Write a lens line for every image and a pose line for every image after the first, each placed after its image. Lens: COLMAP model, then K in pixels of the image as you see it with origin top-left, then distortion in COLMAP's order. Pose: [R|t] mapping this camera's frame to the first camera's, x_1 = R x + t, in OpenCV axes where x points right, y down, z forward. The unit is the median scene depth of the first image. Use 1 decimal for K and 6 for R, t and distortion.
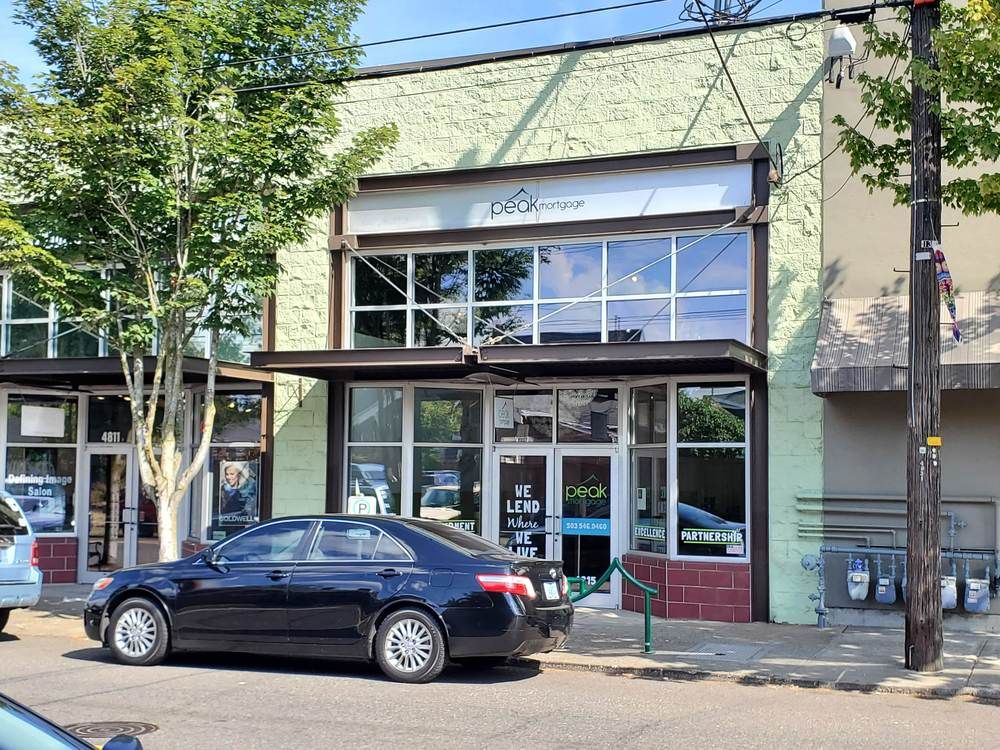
lens RADIAL K [[843.4, 0, 497.5], [0, 843.4, 401.0], [0, 0, 1]] dist [0.139835, -0.277462]
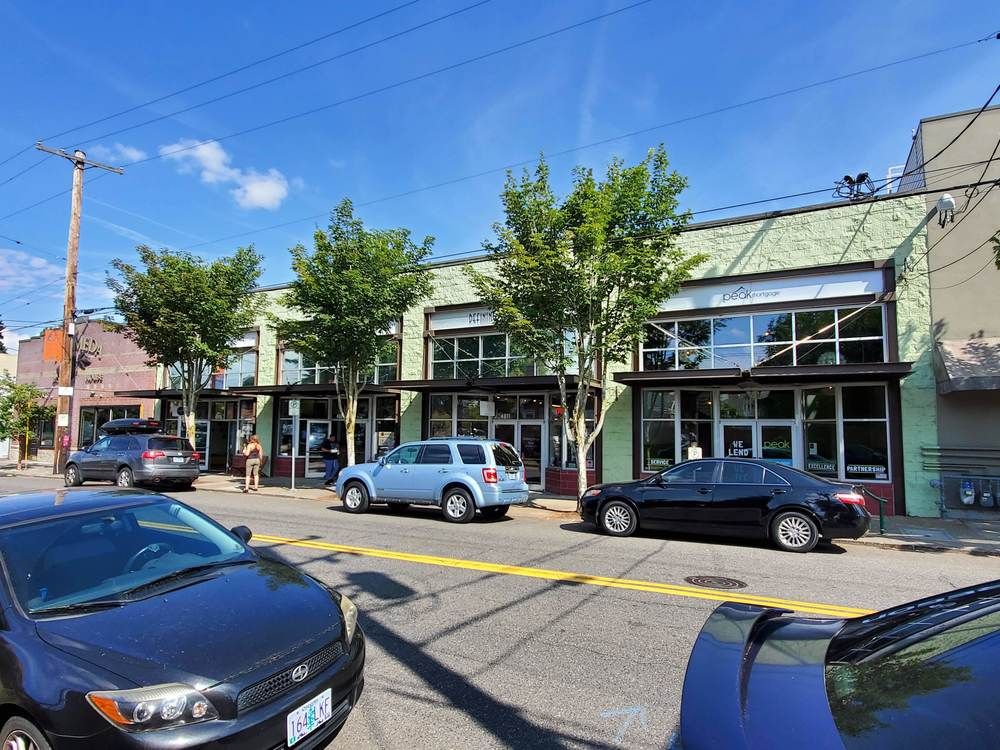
lens RADIAL K [[387.7, 0, 513.7], [0, 387.7, 390.8], [0, 0, 1]] dist [-0.001121, -0.000255]
pose [[0.997255, -0.006299, -0.073775, -0.456576], [0.004551, 0.999706, -0.023835, 0.004903], [0.073903, 0.023433, 0.996990, 0.098444]]
